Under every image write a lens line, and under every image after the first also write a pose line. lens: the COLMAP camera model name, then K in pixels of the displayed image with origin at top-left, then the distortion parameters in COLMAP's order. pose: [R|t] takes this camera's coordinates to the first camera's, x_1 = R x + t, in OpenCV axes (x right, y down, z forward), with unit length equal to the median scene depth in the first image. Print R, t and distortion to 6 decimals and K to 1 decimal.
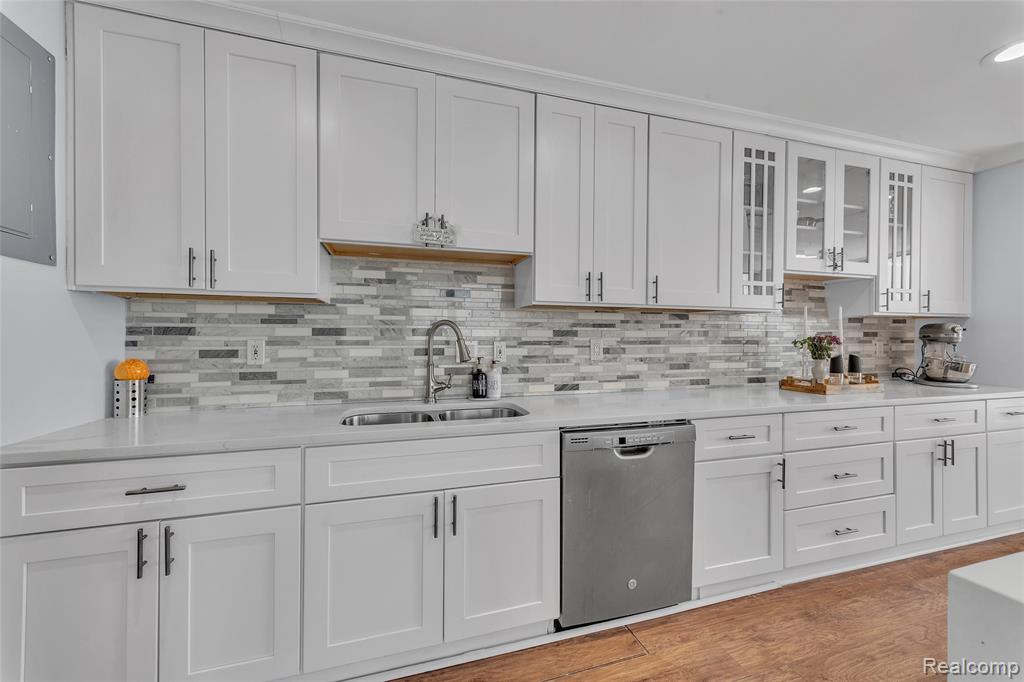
lens RADIAL K [[403.3, 0, 512.0], [0, 403.3, 341.0], [0, 0, 1]] dist [-0.000842, -0.000090]
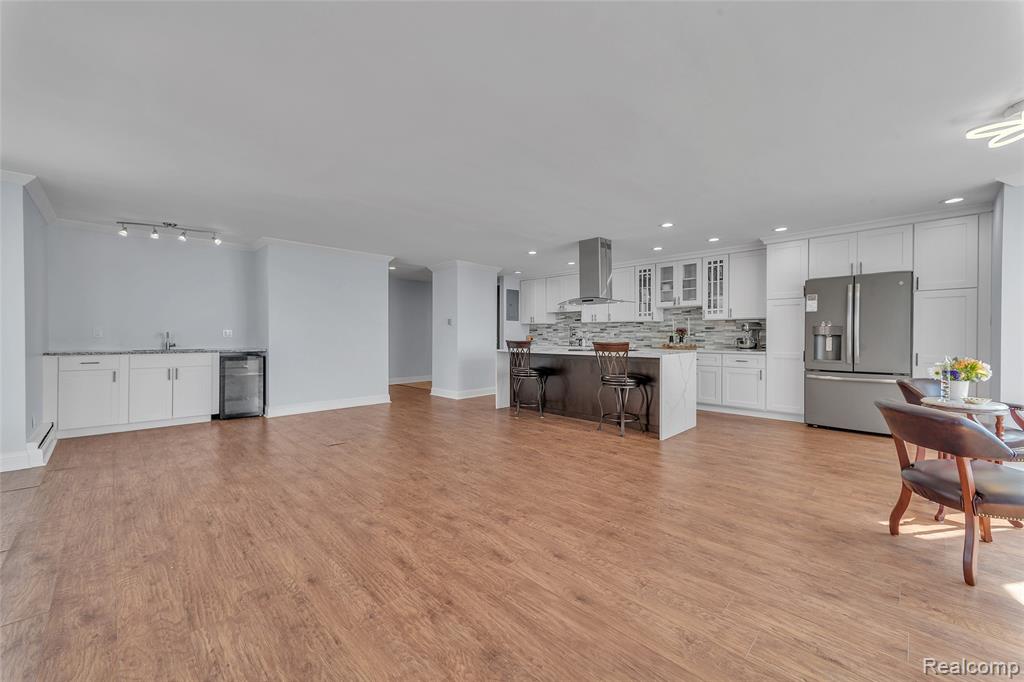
lens RADIAL K [[399.8, 0, 512.0], [0, 399.8, 341.0], [0, 0, 1]] dist [0.001577, 0.000117]
pose [[0.466700, 0.010425, -0.884354, 2.851599], [-0.008774, 0.999936, 0.007157, 0.063065], [0.884372, 0.004419, 0.466761, -1.336178]]
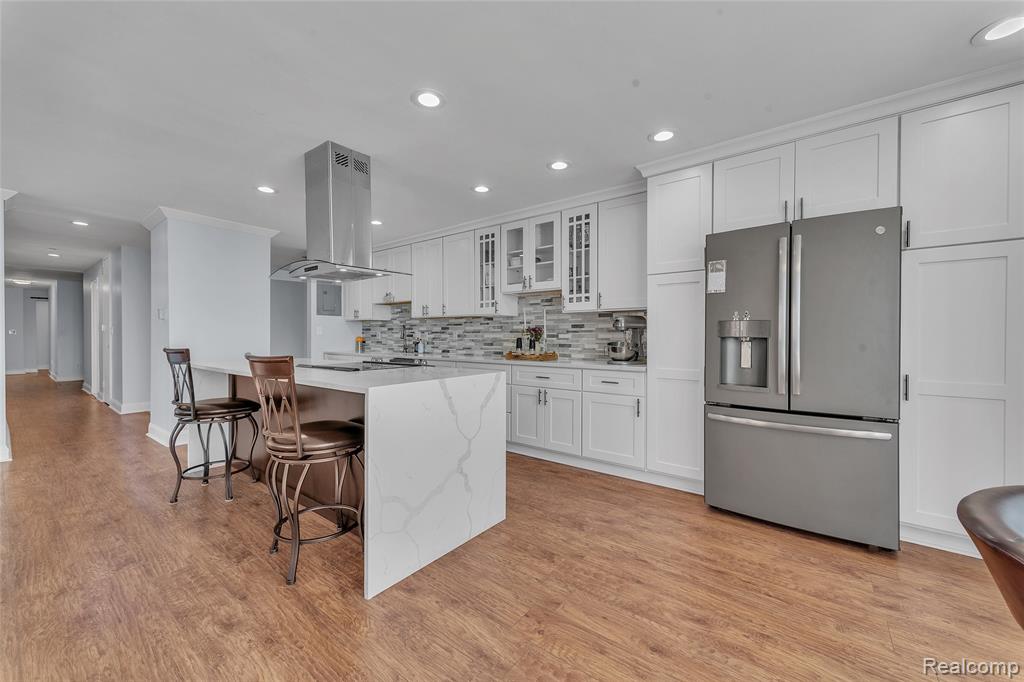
lens RADIAL K [[403.3, 0, 512.0], [0, 403.3, 341.0], [0, 0, 1]] dist [-0.000842, -0.000090]
pose [[0.575464, 0.007864, -0.817789, 2.303487], [-0.010334, 0.999944, 0.002344, 0.045332], [0.817762, 0.007102, 0.575513, -0.042605]]
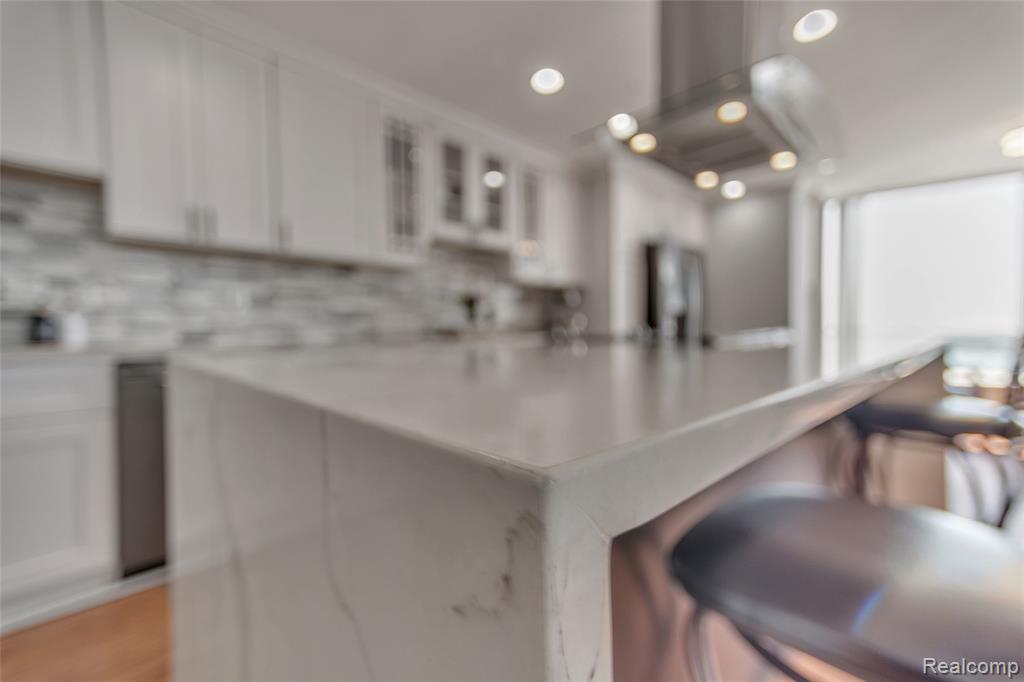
lens RADIAL K [[403.3, 0, 512.0], [0, 403.3, 341.0], [0, 0, 1]] dist [-0.000842, -0.000090]
pose [[0.899622, -0.022565, 0.436085, 0.386984], [0.023859, 0.999712, 0.002510, 0.138982], [-0.436016, 0.008147, 0.899902, -0.139341]]
